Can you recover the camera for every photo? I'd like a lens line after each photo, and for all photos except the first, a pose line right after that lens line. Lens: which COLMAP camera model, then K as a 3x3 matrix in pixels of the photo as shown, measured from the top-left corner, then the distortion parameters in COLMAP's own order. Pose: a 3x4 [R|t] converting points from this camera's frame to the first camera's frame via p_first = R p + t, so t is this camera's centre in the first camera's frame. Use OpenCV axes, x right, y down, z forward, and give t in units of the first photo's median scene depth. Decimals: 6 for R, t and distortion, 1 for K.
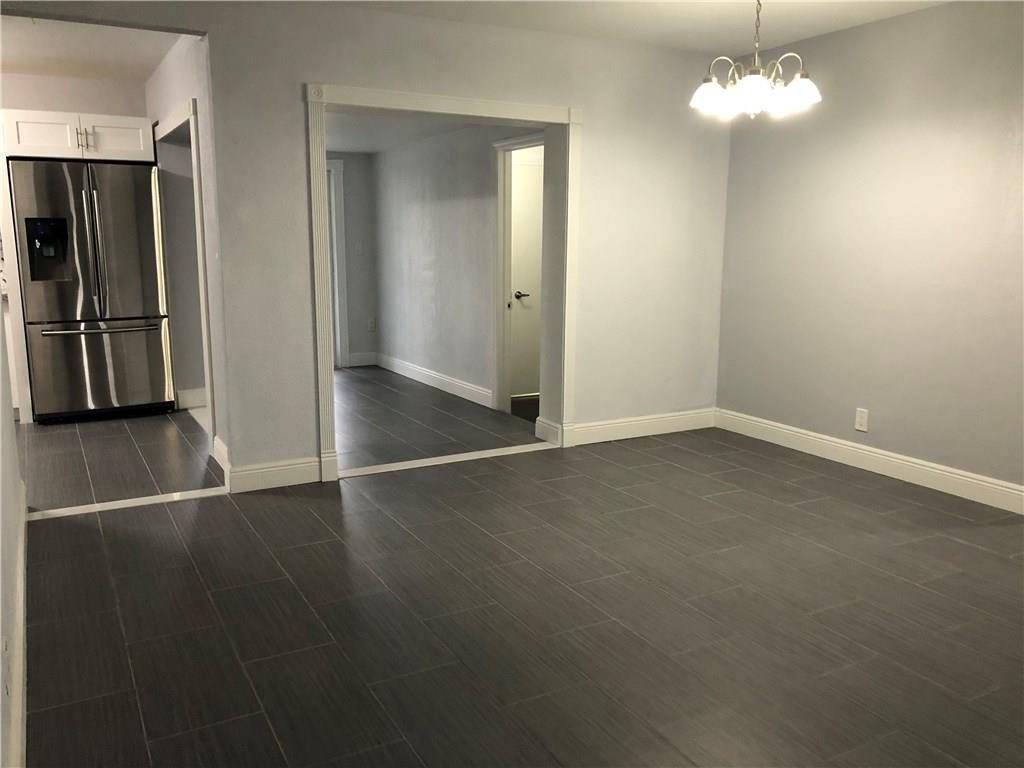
lens RADIAL K [[842.1, 0, 512.0], [0, 842.1, 384.0], [0, 0, 1]] dist [0.061757, -0.002379]
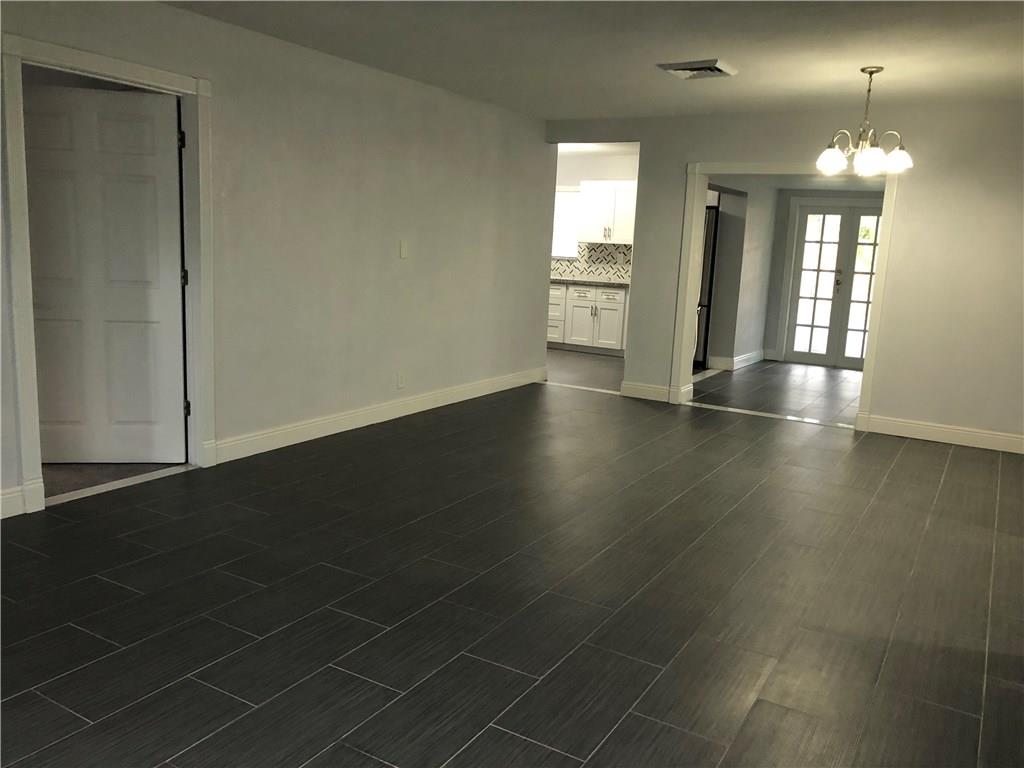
lens RADIAL K [[827.4, 0, 511.4], [0, 827.4, 395.2], [0, 0, 1]] dist [0.008570, -0.006514]
pose [[0.491063, 0.173621, -0.853647, 0.847793], [-0.189172, 0.977806, 0.090052, 0.011970], [0.850336, 0.117265, 0.513008, -0.069596]]
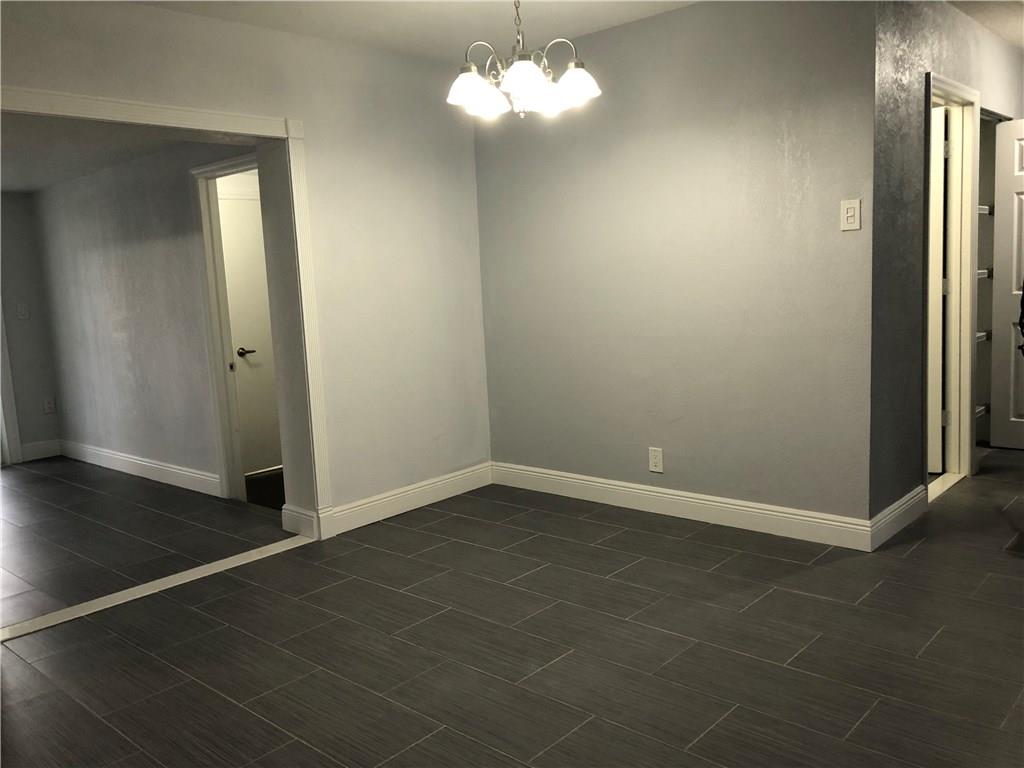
lens RADIAL K [[853.5, 0, 509.7], [0, 853.5, 377.9], [0, 0, 1]] dist [0.016180, -0.001333]
pose [[0.947877, -0.094422, 0.304324, -0.001491], [0.112187, 0.992825, -0.041388, -0.022523], [-0.298232, 0.073372, 0.951669, 0.171530]]
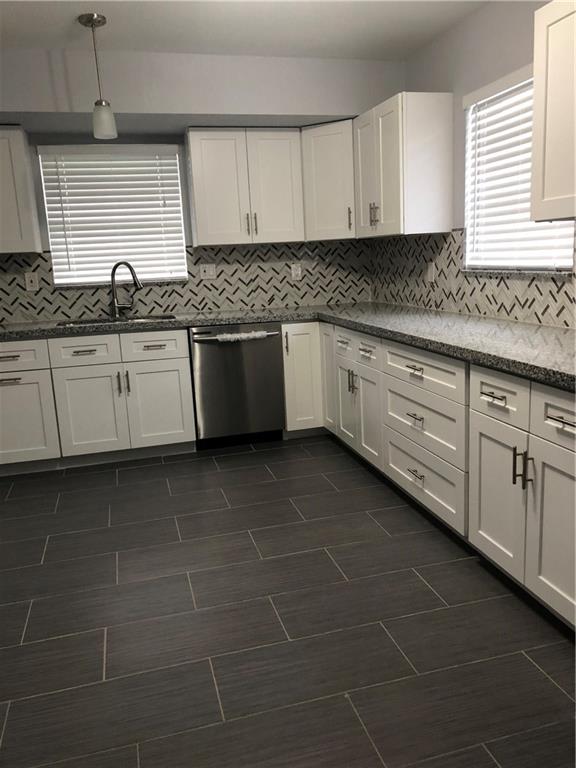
lens RADIAL K [[631.5, 0, 288.0], [0, 631.5, 384.0], [0, 0, 1]] dist [0.061757, -0.002379]
pose [[-0.251570, 0.201974, -0.946530, -0.301795], [-0.117718, 0.964336, 0.237060, -0.172074], [0.960653, 0.171061, -0.218822, 0.980544]]
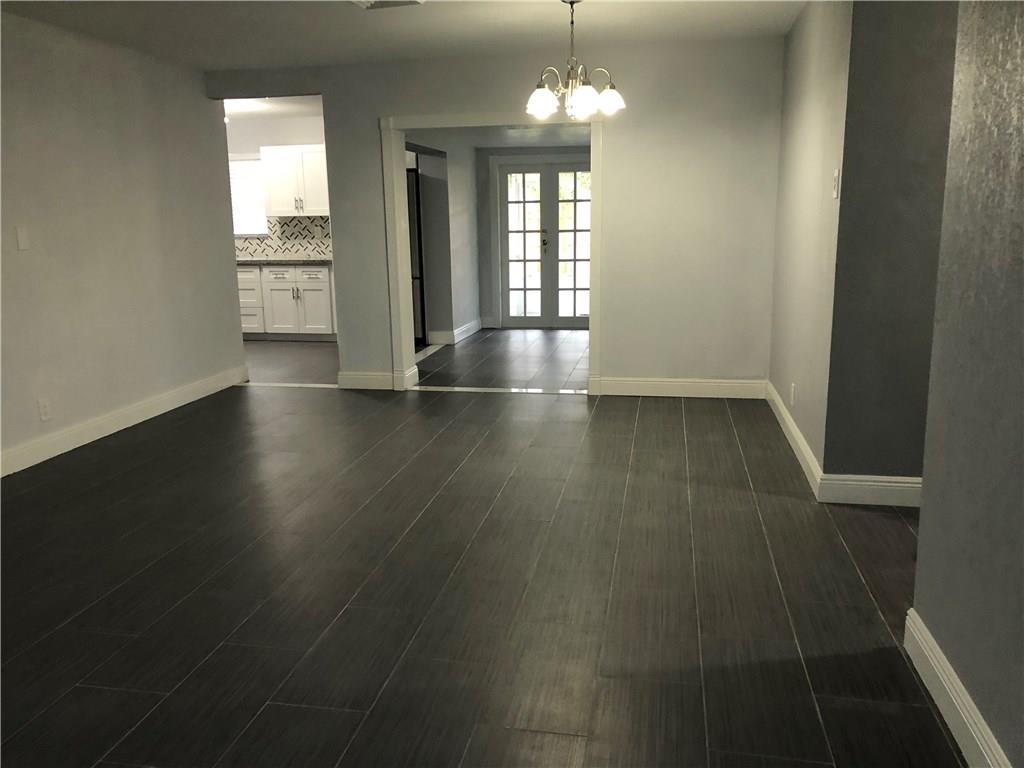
lens RADIAL K [[820.1, 0, 492.0], [0, 820.1, 389.4], [0, 0, 1]] dist [0.118883, -0.001591]
pose [[0.748543, 0.114087, -0.653198, 0.714851], [-0.090319, 0.993449, 0.070012, -0.001178], [0.656907, 0.006589, 0.753943, 0.031947]]
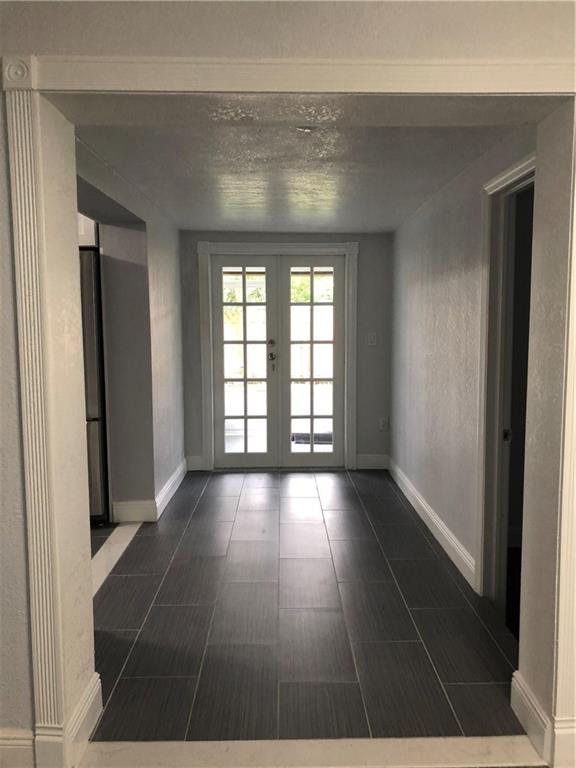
lens RADIAL K [[620.5, 0, 292.8], [0, 620.5, 381.0], [0, 0, 1]] dist [0.008570, -0.006514]
pose [[0.878410, 0.035552, -0.476583, 0.089864], [-0.071390, 0.995801, -0.057296, -0.111423], [0.472545, 0.084353, 0.877260, 0.601994]]
